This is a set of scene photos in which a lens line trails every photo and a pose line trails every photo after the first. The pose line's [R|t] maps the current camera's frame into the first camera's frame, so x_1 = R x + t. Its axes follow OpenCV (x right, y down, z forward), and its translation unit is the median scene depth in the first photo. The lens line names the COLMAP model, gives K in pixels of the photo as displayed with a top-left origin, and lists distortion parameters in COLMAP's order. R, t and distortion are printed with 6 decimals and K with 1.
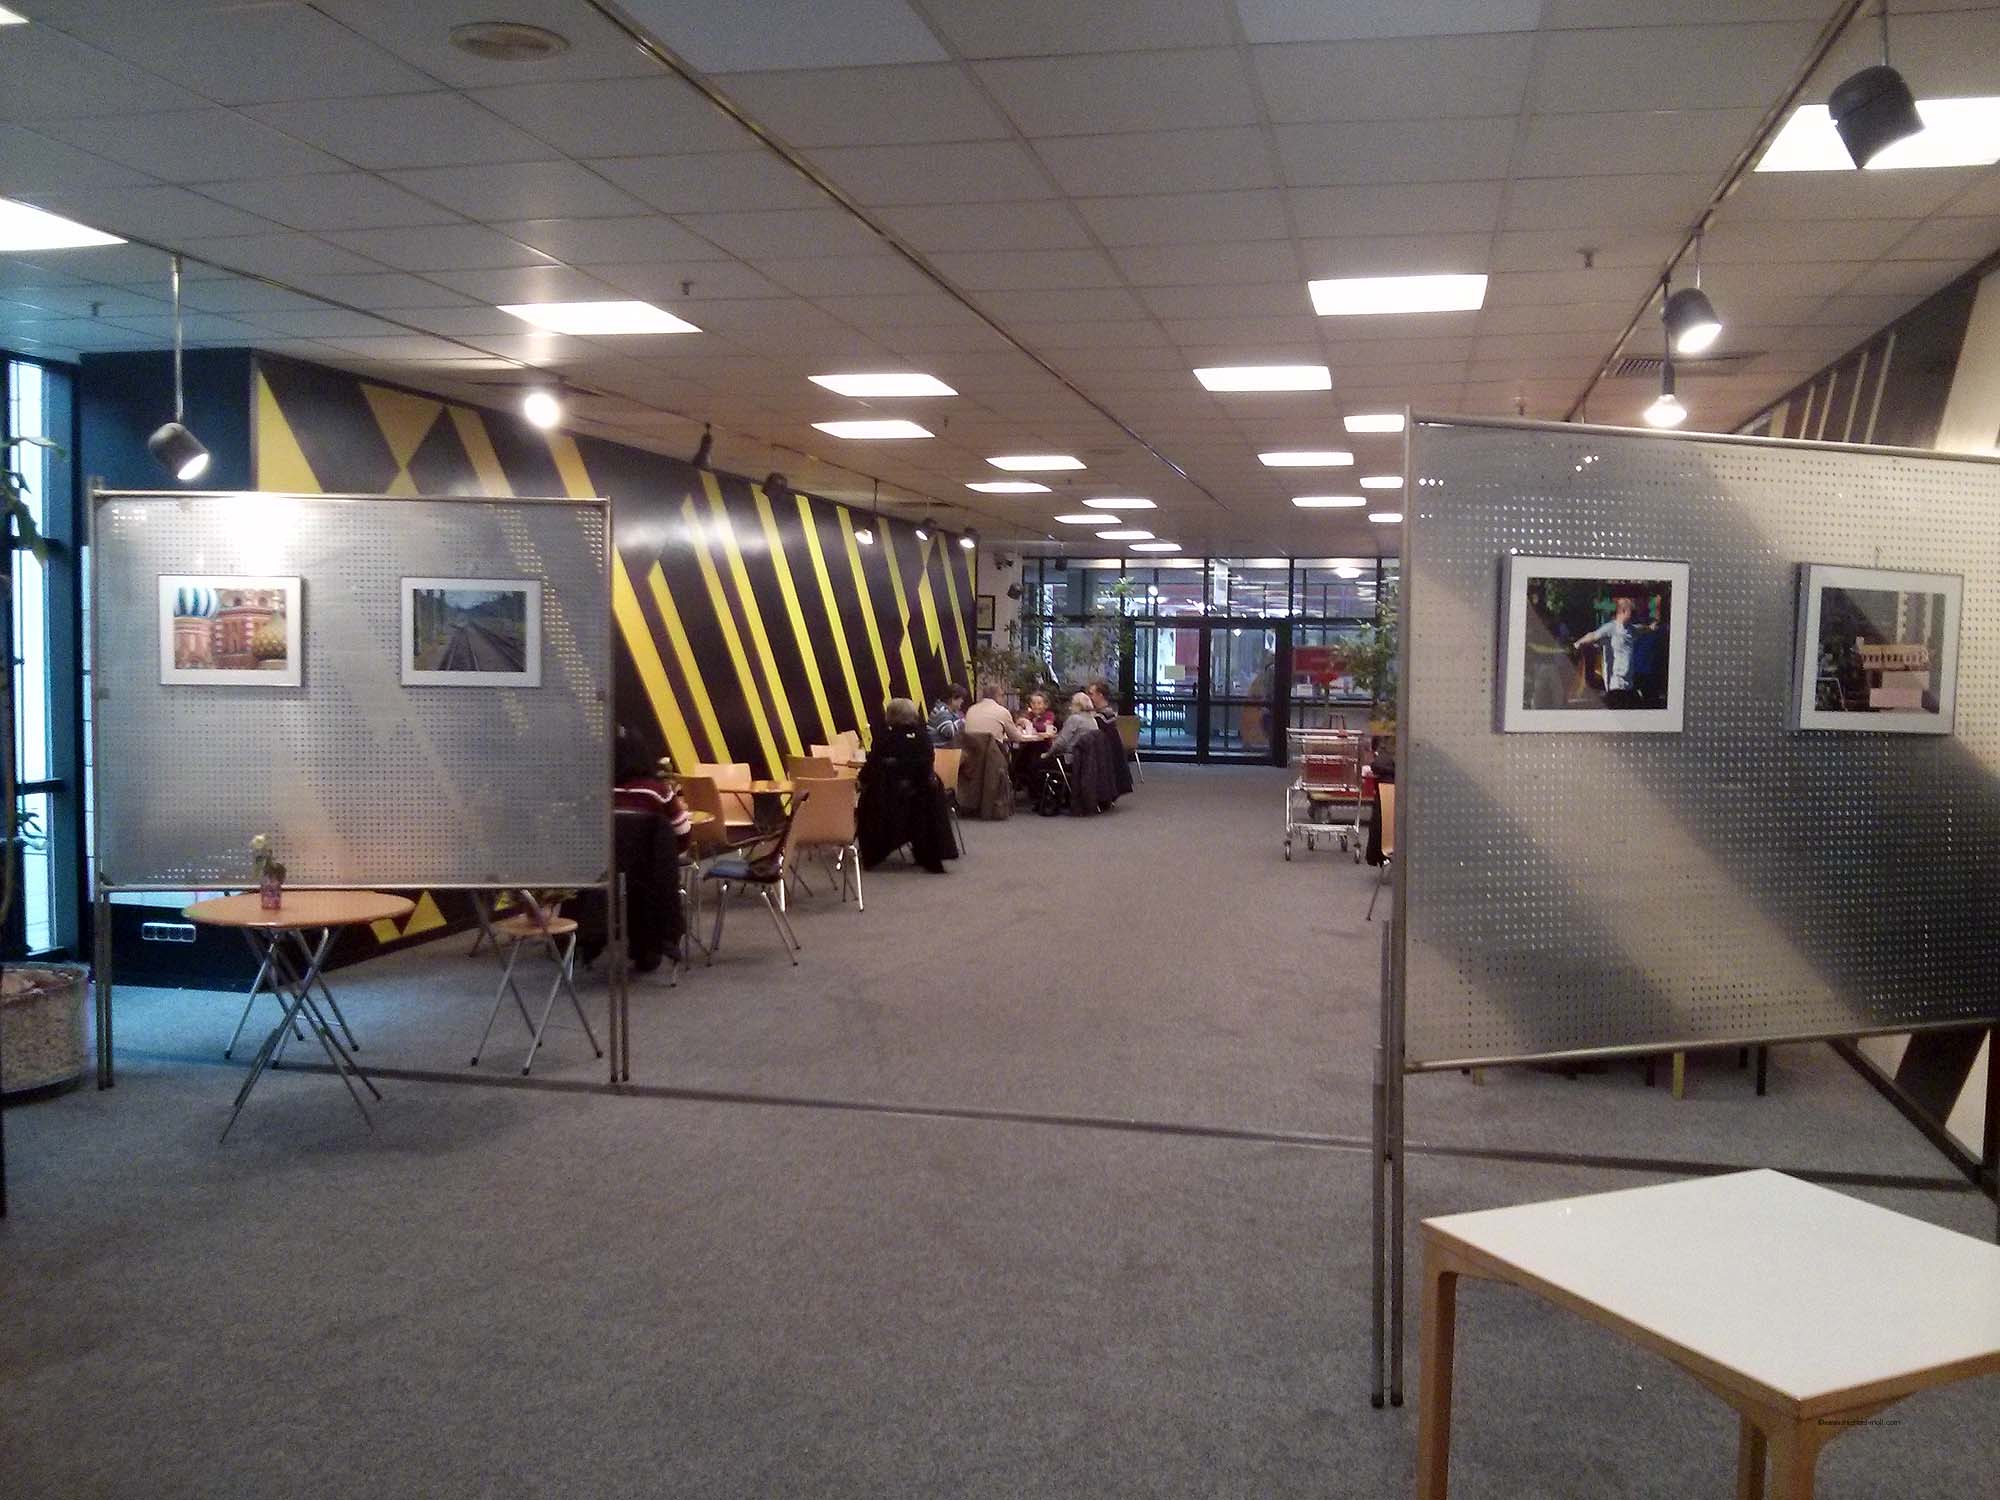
lens RADIAL K [[1762.1, 0, 1011.2], [0, 1762.1, 744.2], [0, 0, 1]] dist [0.064685, -0.219810]
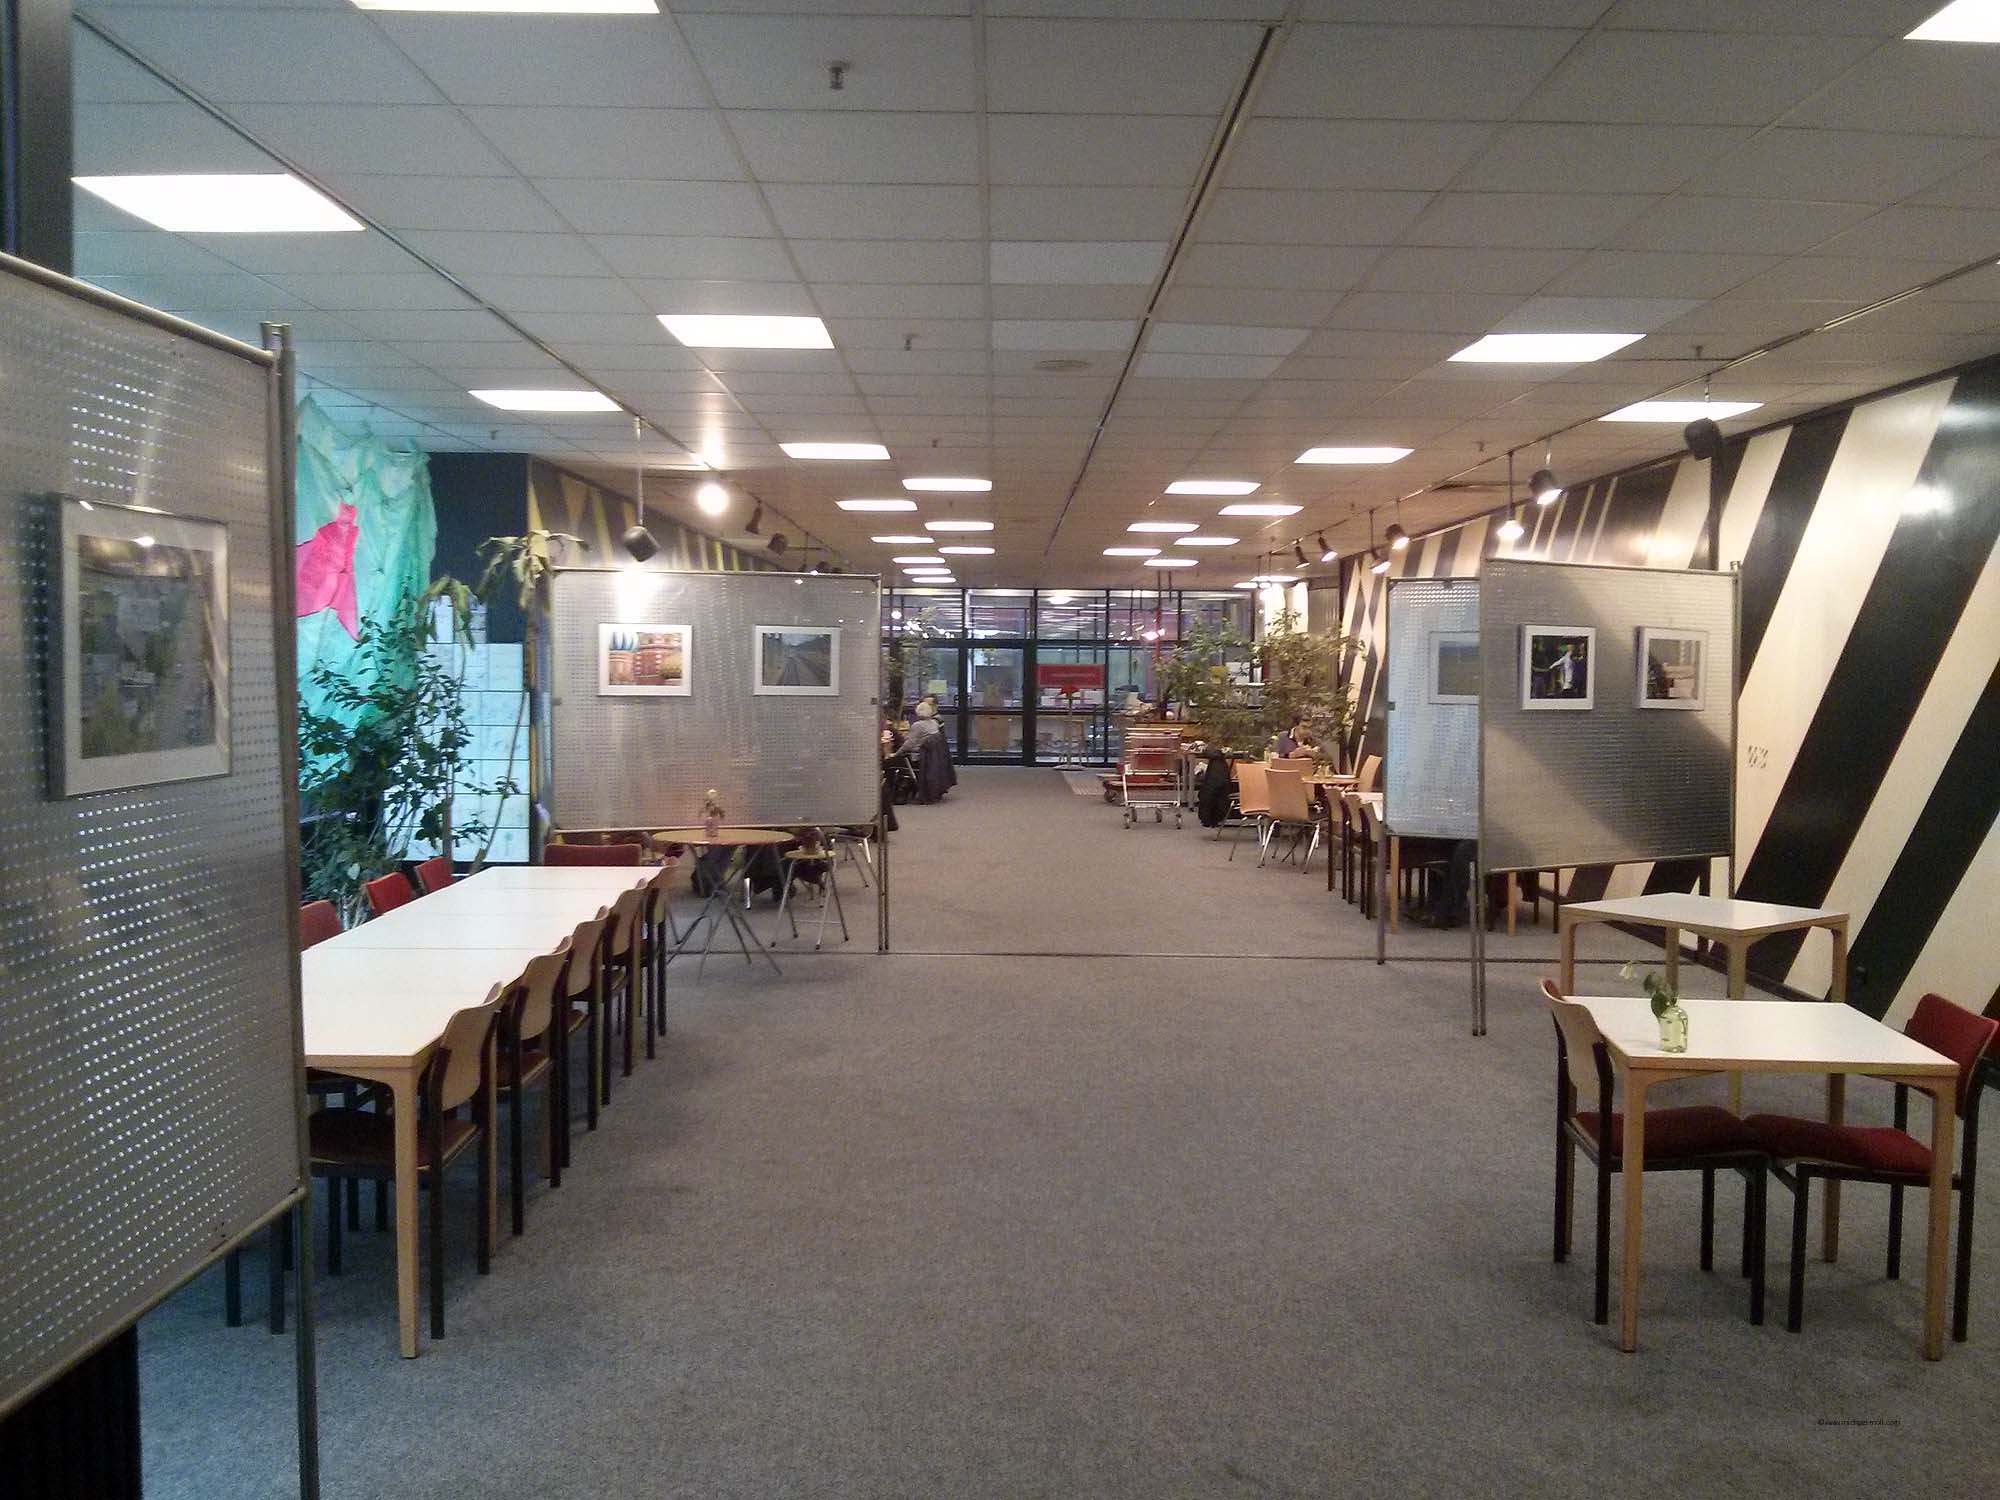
lens RADIAL K [[1762.1, 0, 1005.0], [0, 1762.1, 756.6], [0, 0, 1]] dist [0.064685, -0.219810]
pose [[0.974711, -0.015518, 0.222932, -0.440335], [0.015898, 0.999874, 0.000090, 0.021705], [-0.222905, 0.003457, 0.974834, -0.502271]]
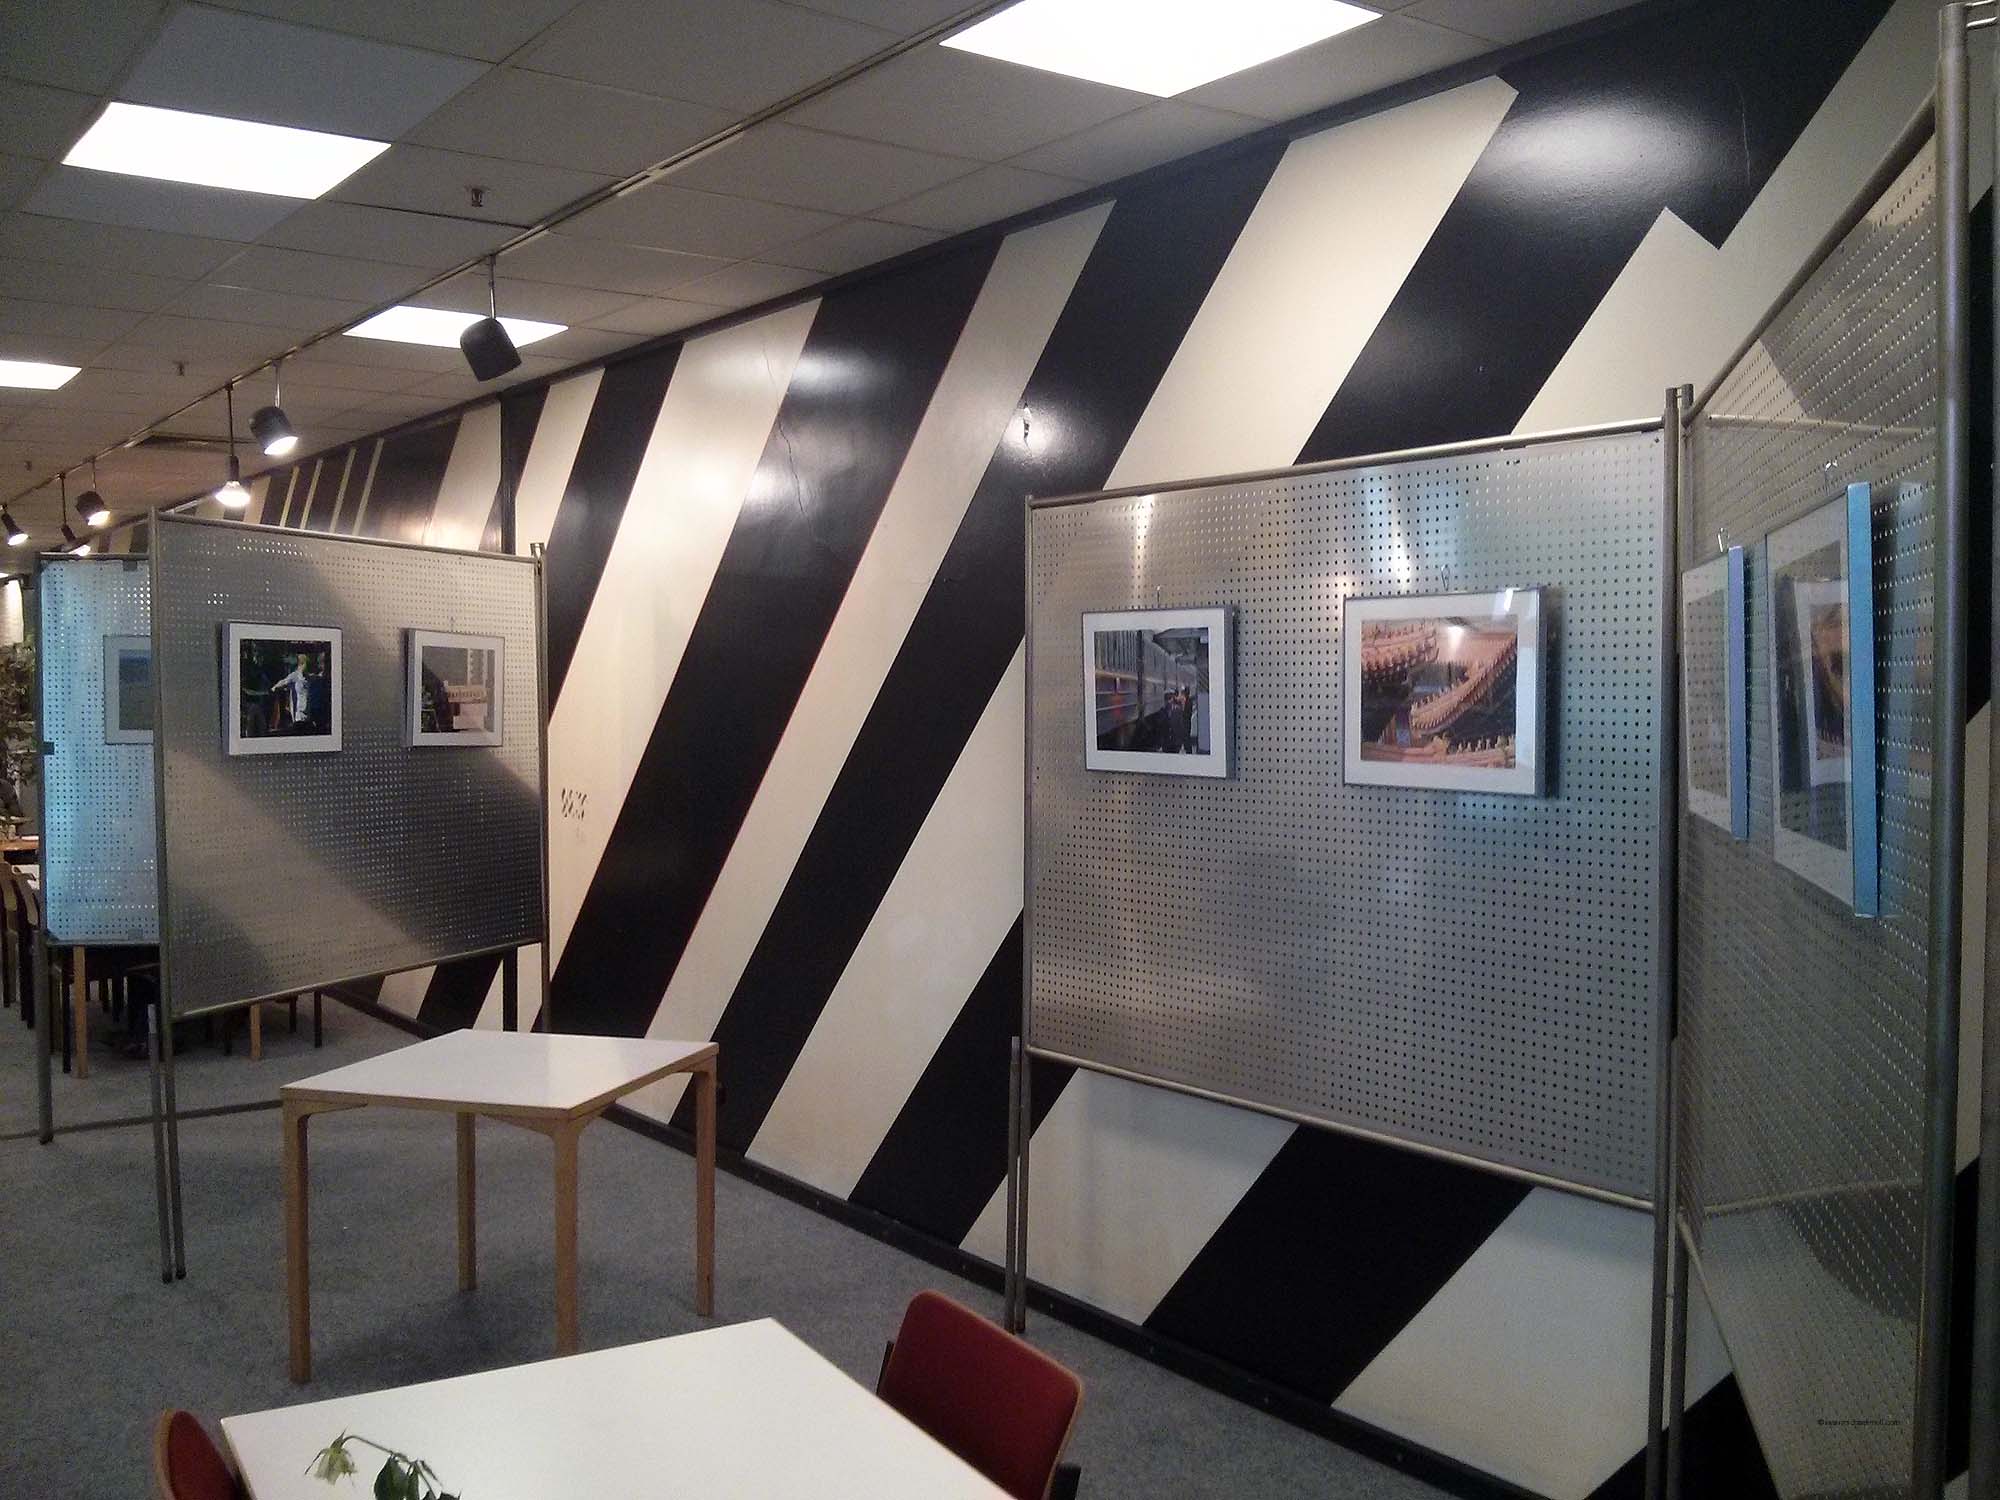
lens RADIAL K [[1762.1, 0, 1004.2], [0, 1762.1, 735.3], [0, 0, 1]] dist [0.064685, -0.219810]
pose [[0.641604, -0.032915, 0.766330, -0.206975], [0.049822, 0.998757, 0.001184, 0.003172], [-0.765417, 0.037420, 0.642446, -0.169516]]
